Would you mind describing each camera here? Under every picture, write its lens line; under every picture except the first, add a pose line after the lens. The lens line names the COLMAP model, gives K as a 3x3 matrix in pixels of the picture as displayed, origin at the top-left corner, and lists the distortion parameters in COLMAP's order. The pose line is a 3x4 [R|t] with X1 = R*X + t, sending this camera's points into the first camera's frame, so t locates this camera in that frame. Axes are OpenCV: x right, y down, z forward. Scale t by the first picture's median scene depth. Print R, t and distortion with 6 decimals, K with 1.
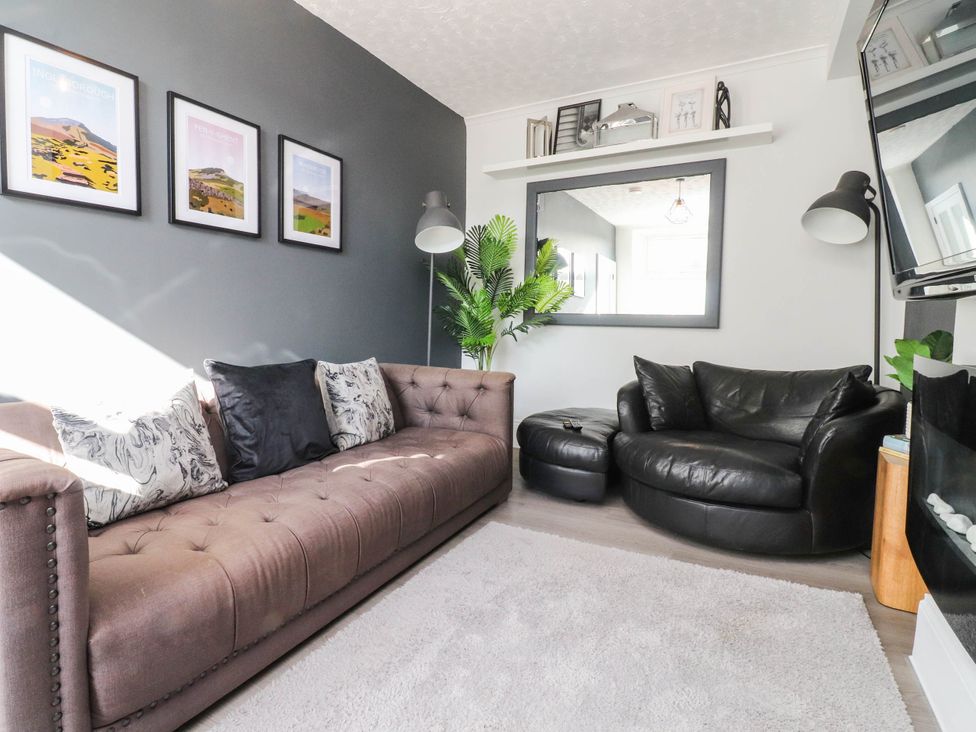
lens RADIAL K [[503.3, 0, 485.2], [0, 503.3, 348.1], [0, 0, 1]] dist [0.002177, -0.015583]
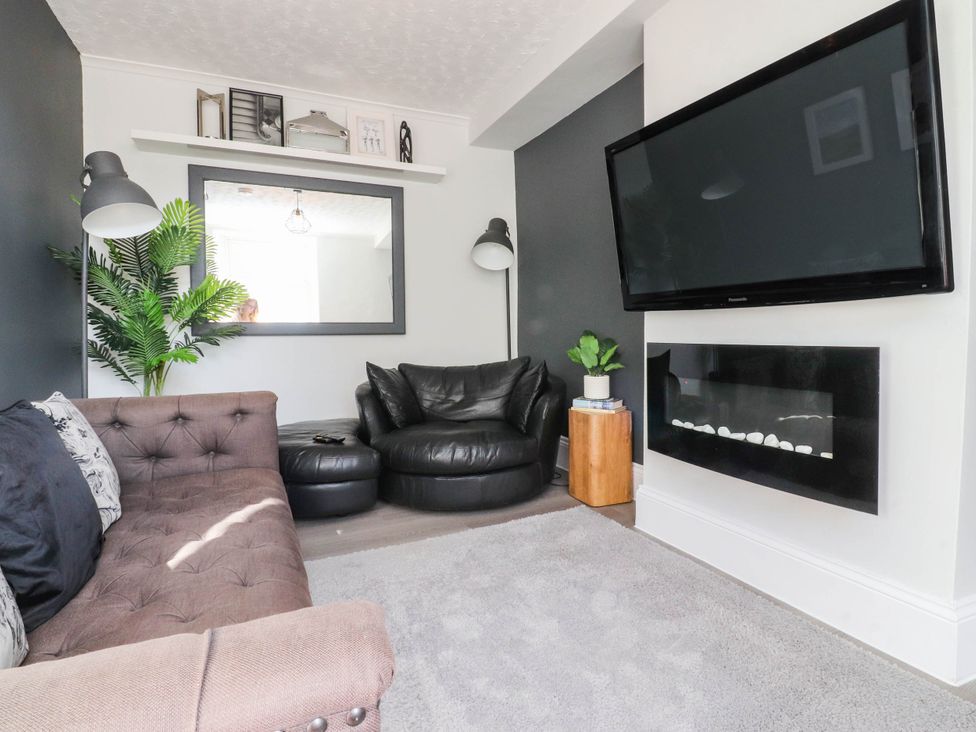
lens RADIAL K [[503.3, 0, 485.2], [0, 503.3, 348.1], [0, 0, 1]] dist [0.002177, -0.015583]
pose [[0.611997, -0.046740, 0.789477, -0.344213], [0.061568, 0.998038, 0.011360, -0.009418], [-0.788460, 0.041655, 0.613675, 0.155180]]
